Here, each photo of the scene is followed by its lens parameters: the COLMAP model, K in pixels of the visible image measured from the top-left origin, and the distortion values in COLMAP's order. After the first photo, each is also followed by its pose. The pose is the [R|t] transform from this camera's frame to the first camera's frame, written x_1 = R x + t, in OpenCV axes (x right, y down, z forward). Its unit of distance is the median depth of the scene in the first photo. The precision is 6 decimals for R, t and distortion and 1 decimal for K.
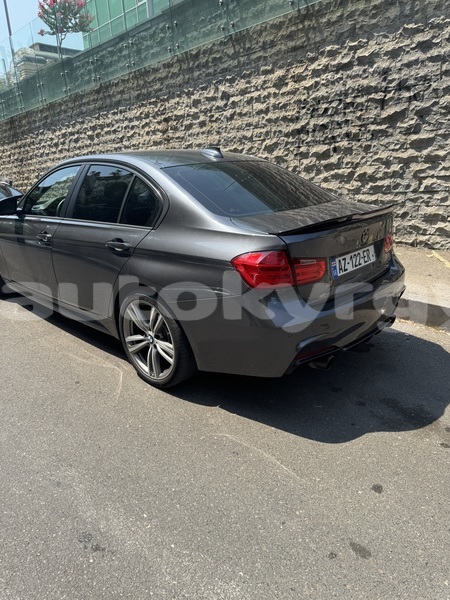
lens RADIAL K [[421.7, 0, 228.2], [0, 421.7, 301.0], [0, 0, 1]] dist [0.023931, 0.000445]
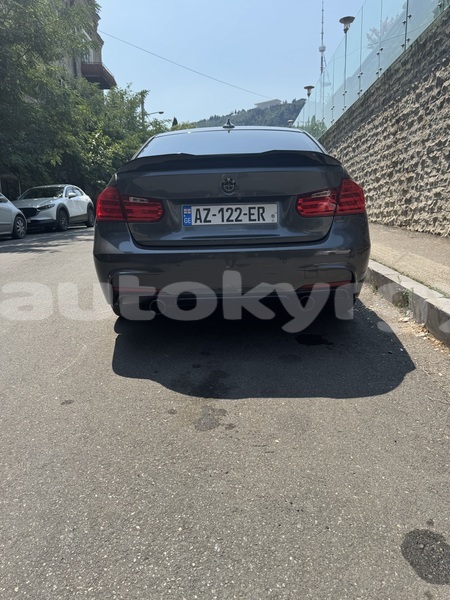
lens RADIAL K [[421.7, 0, 229.0], [0, 421.7, 298.9], [0, 0, 1]] dist [0.023931, 0.000445]
pose [[0.697476, 0.177770, -0.694208, 0.917694], [-0.224942, 0.974090, 0.023440, 0.058023], [0.680388, 0.139808, 0.719392, 0.344364]]
